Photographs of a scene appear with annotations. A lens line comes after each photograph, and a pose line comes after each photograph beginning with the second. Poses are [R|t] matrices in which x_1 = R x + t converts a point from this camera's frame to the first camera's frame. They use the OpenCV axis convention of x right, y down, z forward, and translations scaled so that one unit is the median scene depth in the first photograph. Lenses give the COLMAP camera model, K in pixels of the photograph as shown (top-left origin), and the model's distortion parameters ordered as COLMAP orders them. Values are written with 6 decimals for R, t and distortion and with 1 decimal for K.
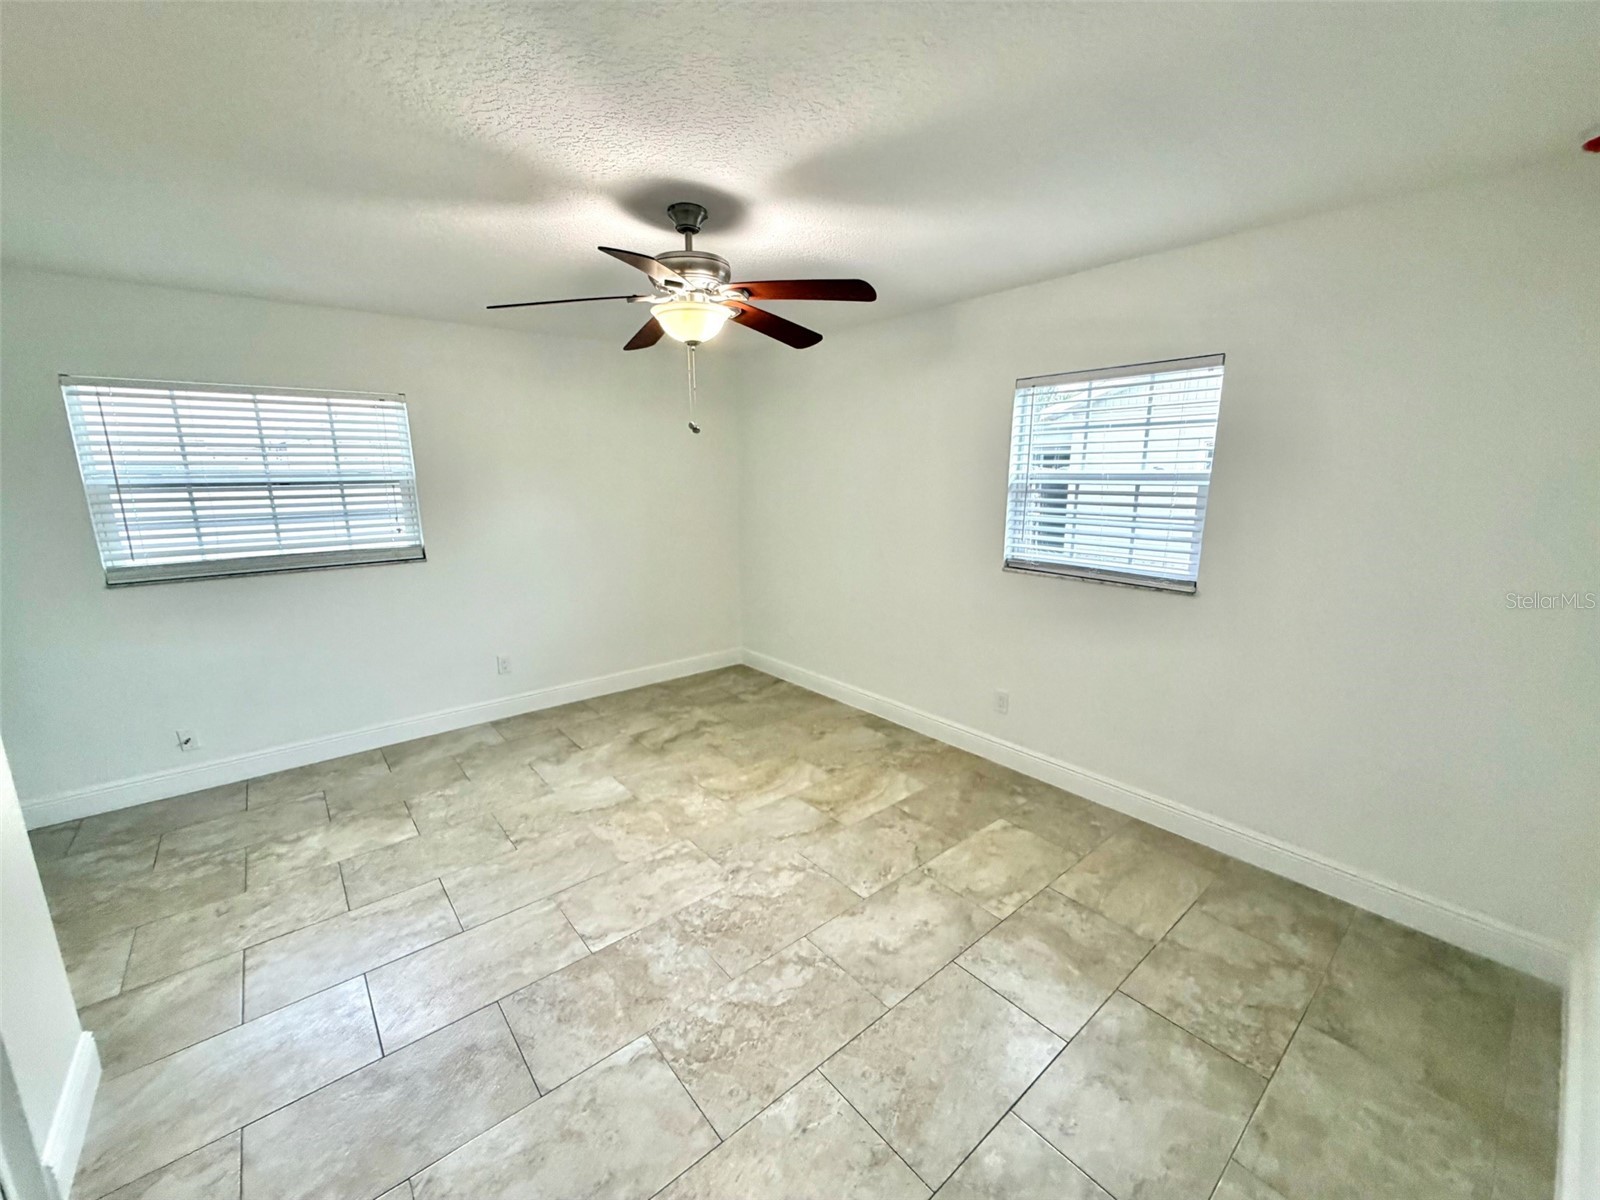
lens RADIAL K [[638.2, 0, 807.3], [0, 638.2, 598.0], [0, 0, 1]] dist [-0.000327, 0.000750]
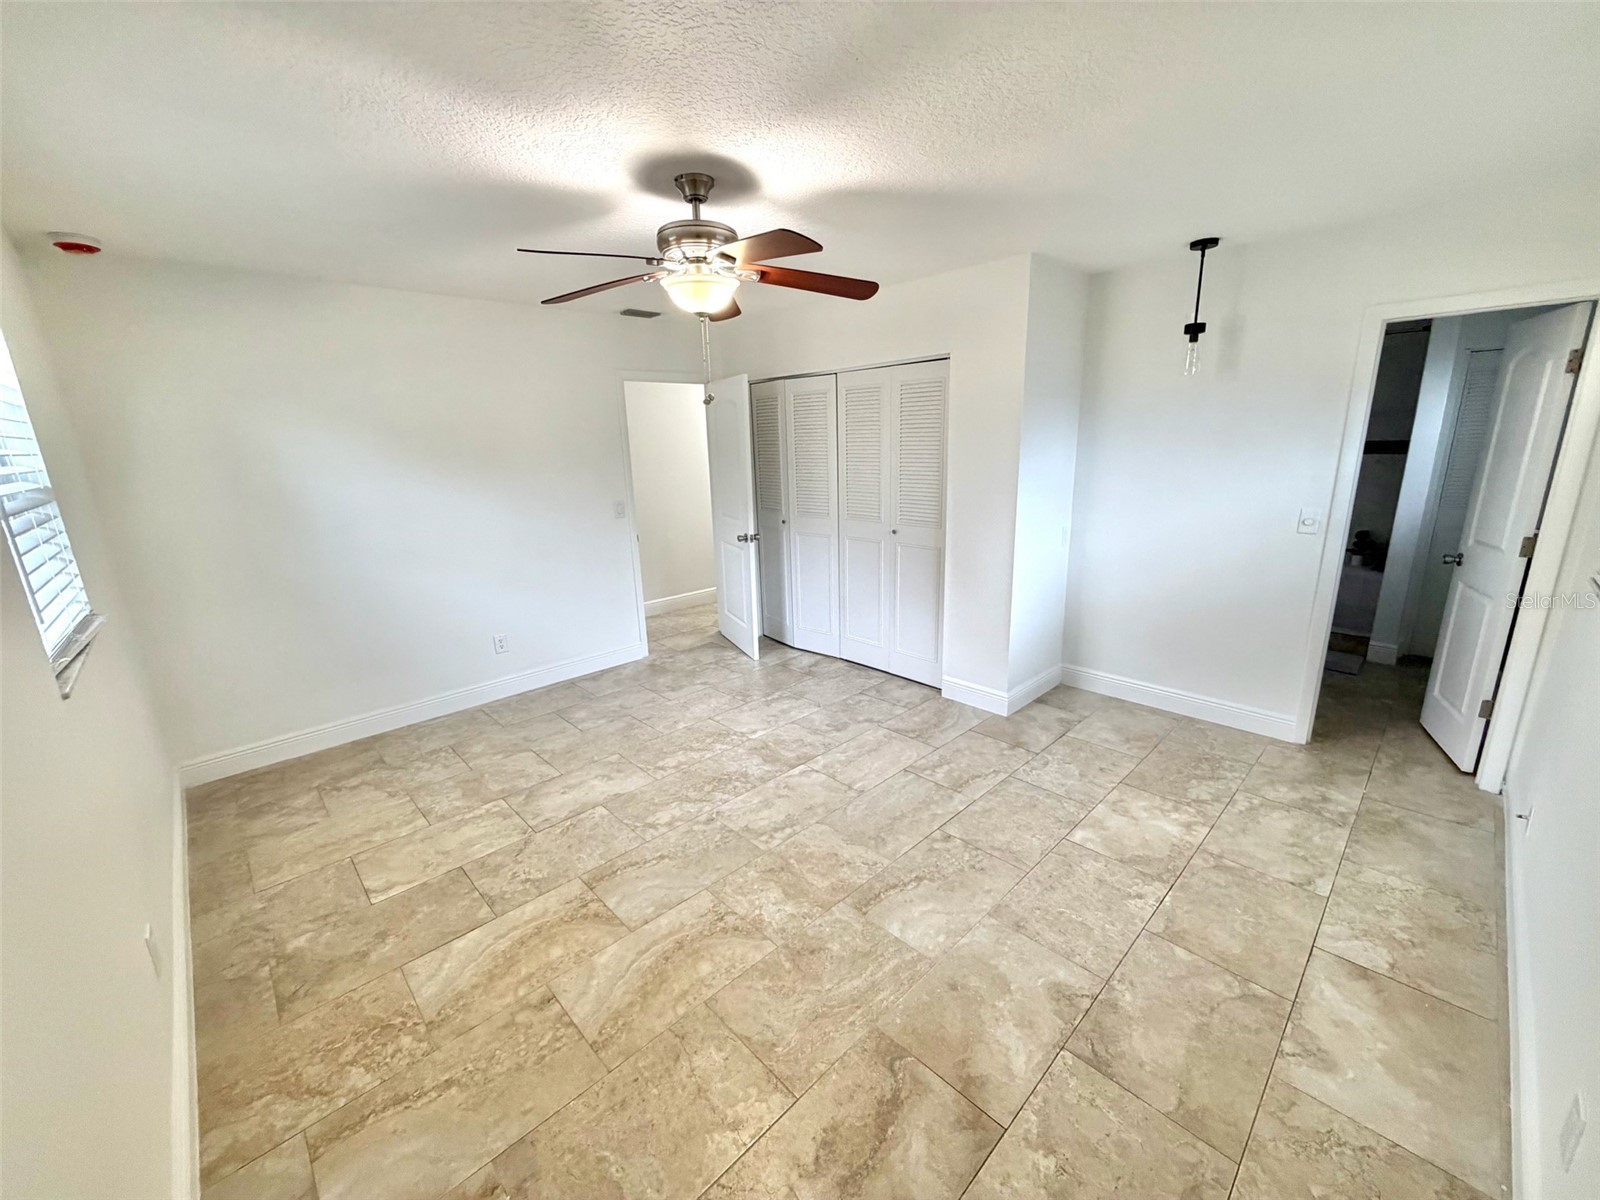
lens RADIAL K [[638.2, 0, 800.4], [0, 638.2, 599.4], [0, 0, 1]] dist [-0.000327, 0.000750]
pose [[-0.997559, 0.048798, -0.049939, -0.208734], [0.022458, 0.901468, 0.432263, -0.333378], [0.066112, 0.430086, -0.900364, 1.661037]]
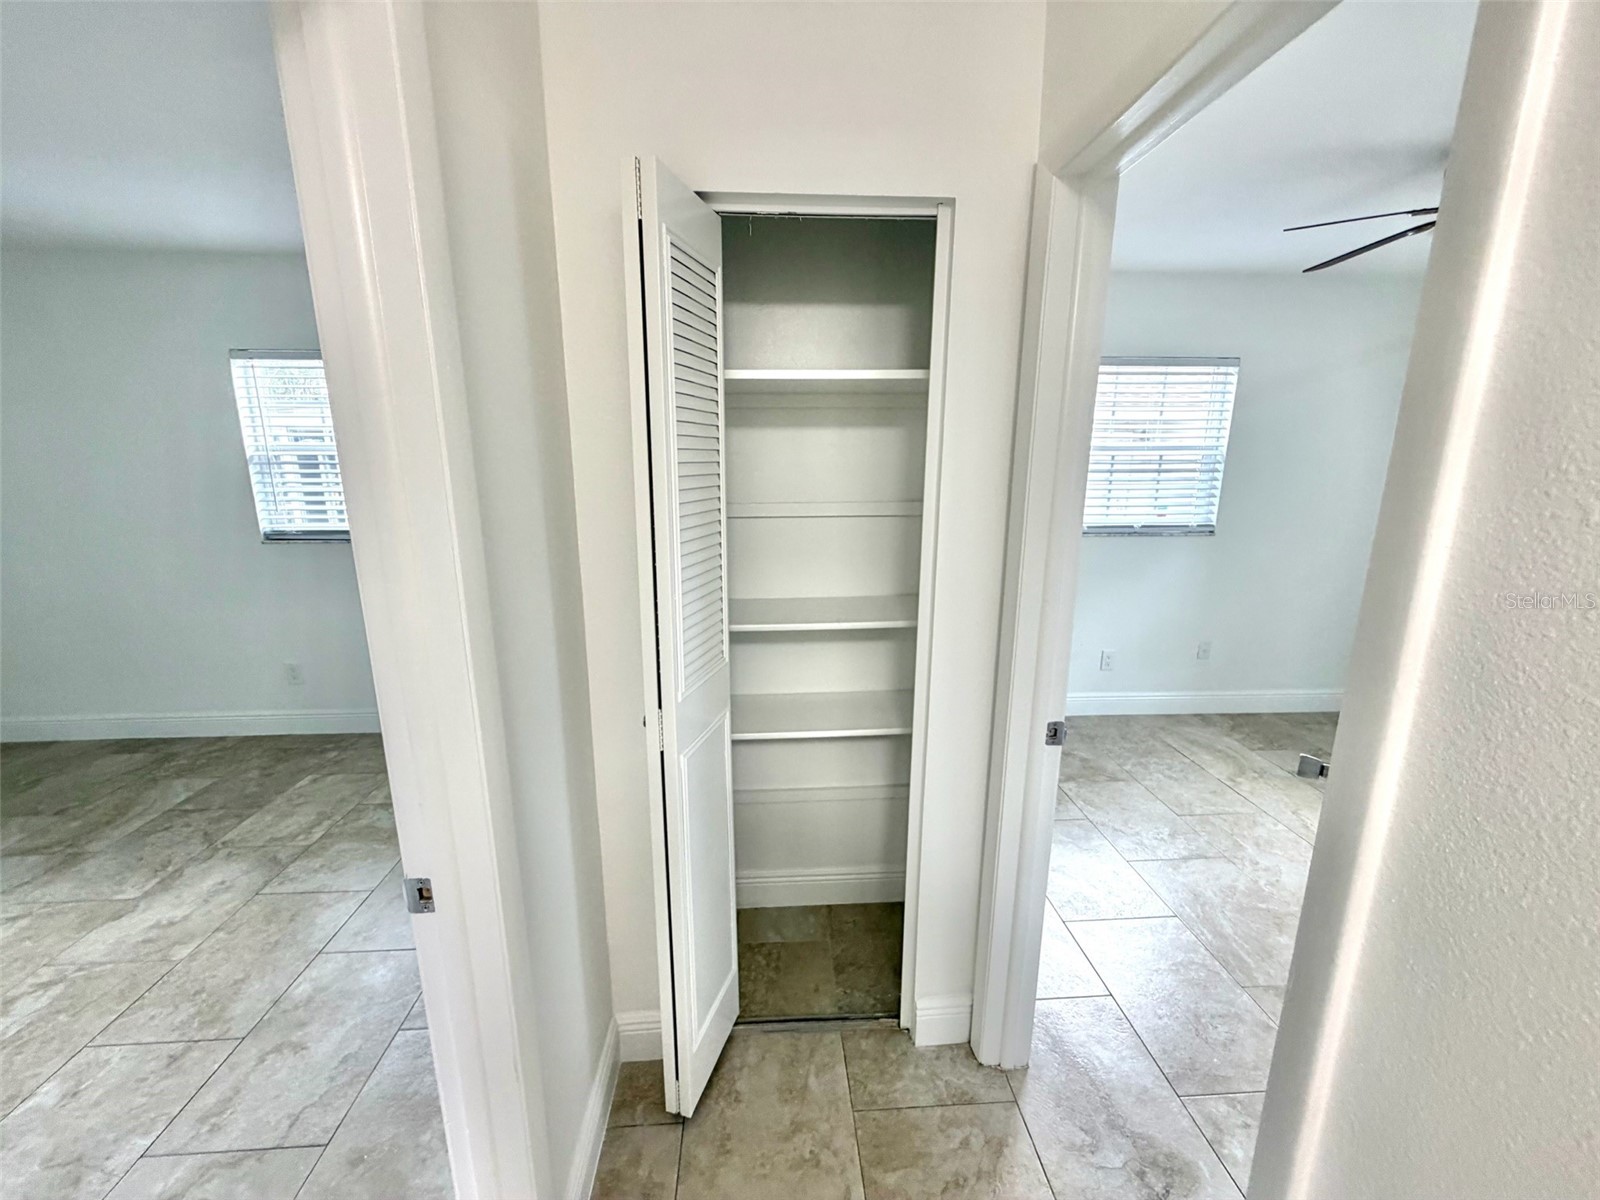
lens RADIAL K [[638.2, 0, 793.2], [0, 638.2, 598.6], [0, 0, 1]] dist [-0.000327, 0.000750]
pose [[0.601969, -0.177933, 0.778442, 0.017330], [0.156983, 0.982204, 0.103113, 0.081304], [-0.782936, 0.060131, 0.619189, -0.305838]]
